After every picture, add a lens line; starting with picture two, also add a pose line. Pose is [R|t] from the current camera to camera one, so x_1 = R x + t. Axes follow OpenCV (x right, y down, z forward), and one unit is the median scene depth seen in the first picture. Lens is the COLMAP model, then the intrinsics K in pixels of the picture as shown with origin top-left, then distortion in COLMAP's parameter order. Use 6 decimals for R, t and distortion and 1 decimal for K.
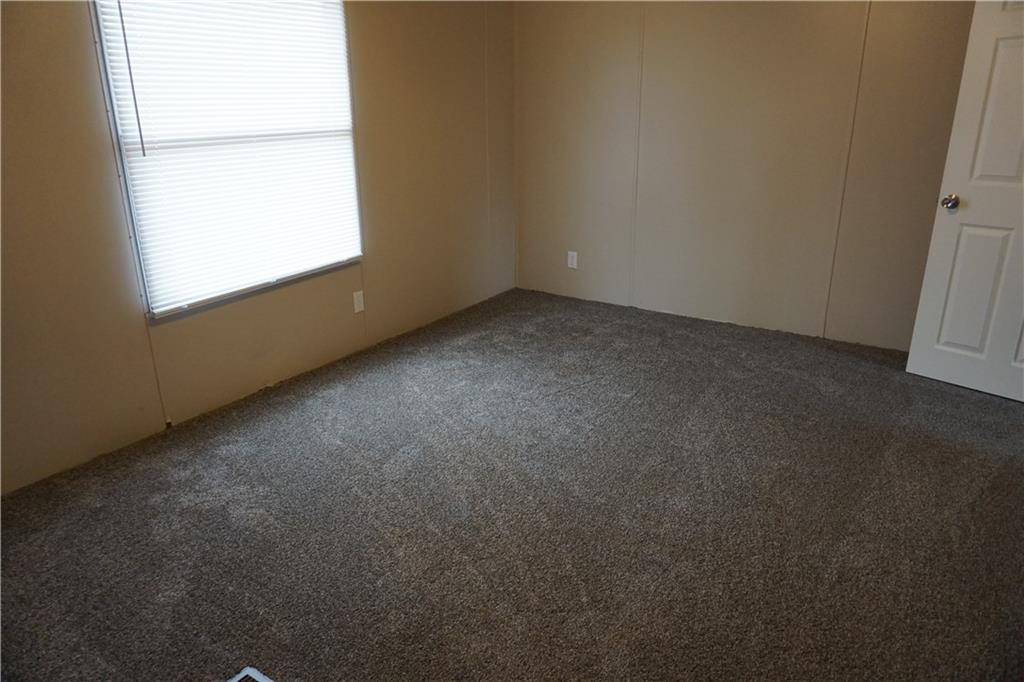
lens RADIAL K [[690.2, 0, 512.0], [0, 690.2, 341.0], [0, 0, 1]] dist [-0.034303, 0.021682]
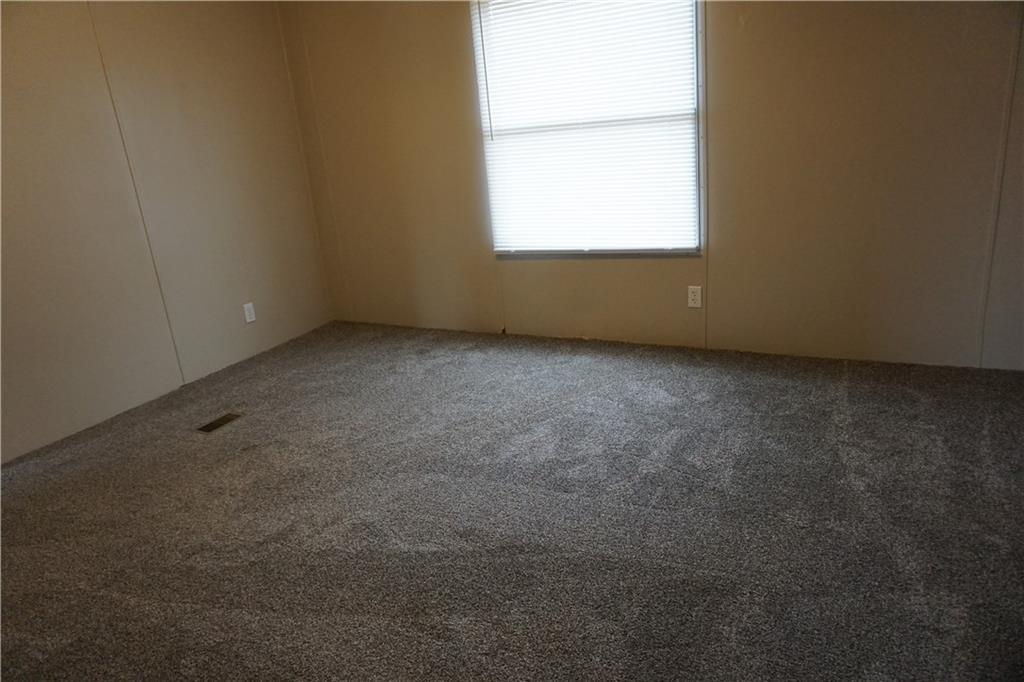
lens RADIAL K [[690.2, 0, 512.0], [0, 690.2, 341.0], [0, 0, 1]] dist [-0.034303, 0.021682]
pose [[0.086145, 0.308400, -0.947348, 0.874810], [-0.240531, 0.929192, 0.280618, -0.268585], [0.966811, 0.203693, 0.154225, 0.823525]]
